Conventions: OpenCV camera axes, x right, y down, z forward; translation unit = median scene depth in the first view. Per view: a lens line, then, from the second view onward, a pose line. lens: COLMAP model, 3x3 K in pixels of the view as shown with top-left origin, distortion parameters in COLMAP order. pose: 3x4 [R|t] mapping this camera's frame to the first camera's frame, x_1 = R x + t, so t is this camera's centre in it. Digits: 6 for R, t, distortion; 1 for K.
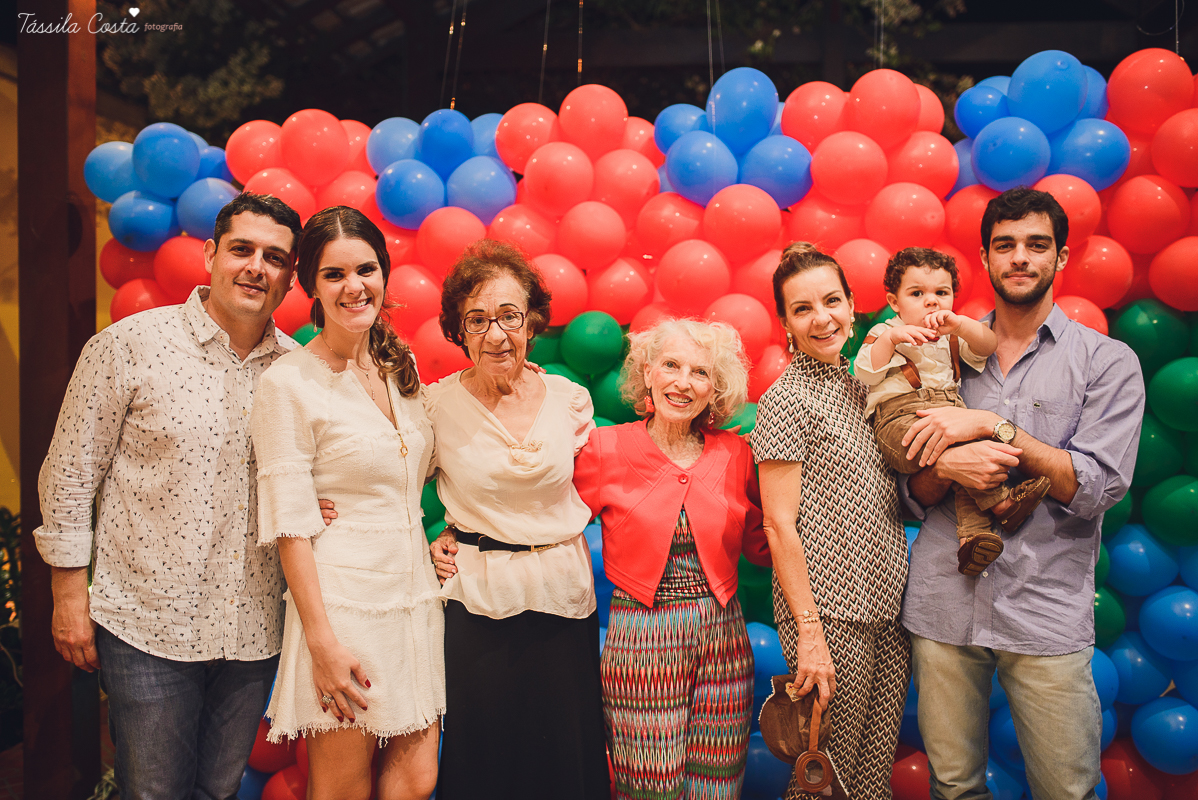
lens RADIAL K [[1238.9, 0, 599.0], [0, 1238.9, 400.0], [0, 0, 1]] dist [-0.087361, 0.181947]
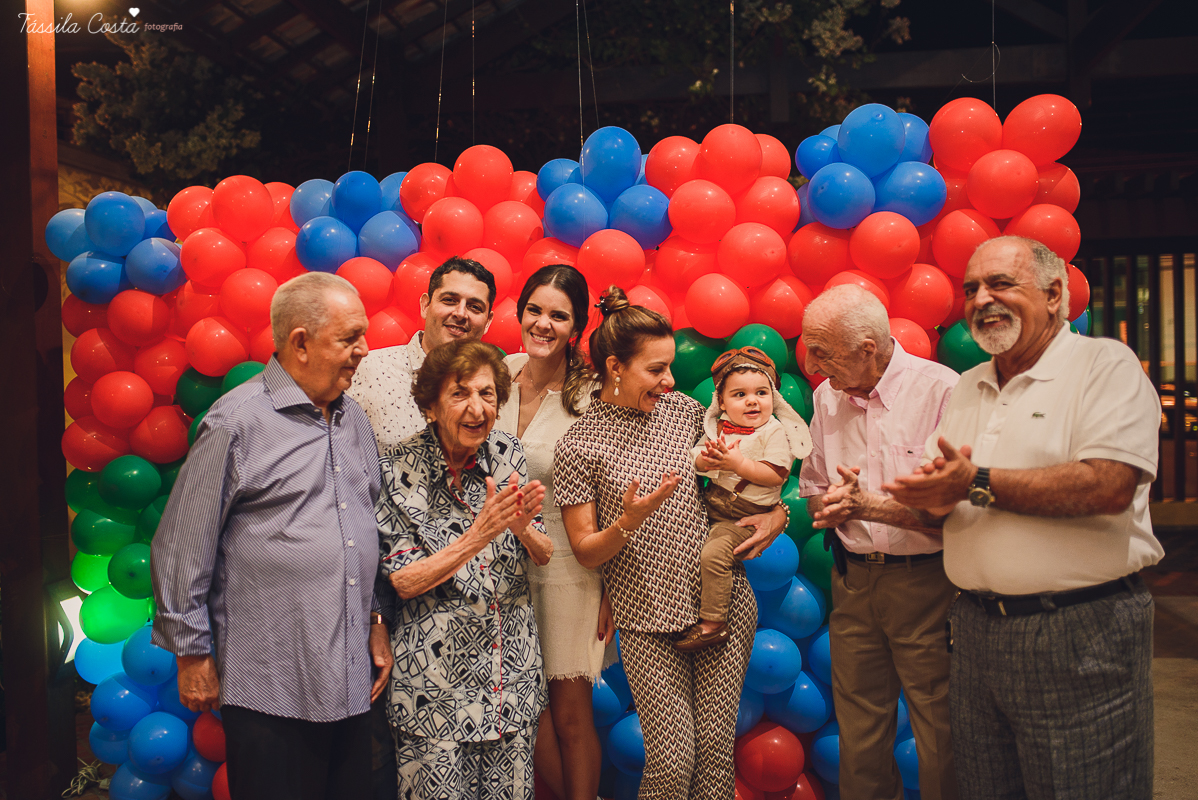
lens RADIAL K [[1238.9, 0, 599.0], [0, 1238.9, 400.0], [0, 0, 1]] dist [-0.087361, 0.181947]
pose [[0.999181, -0.030727, -0.026310, 0.124233], [0.030304, 0.999408, -0.016314, 0.000730], [0.026796, 0.015504, 0.999521, -0.127001]]
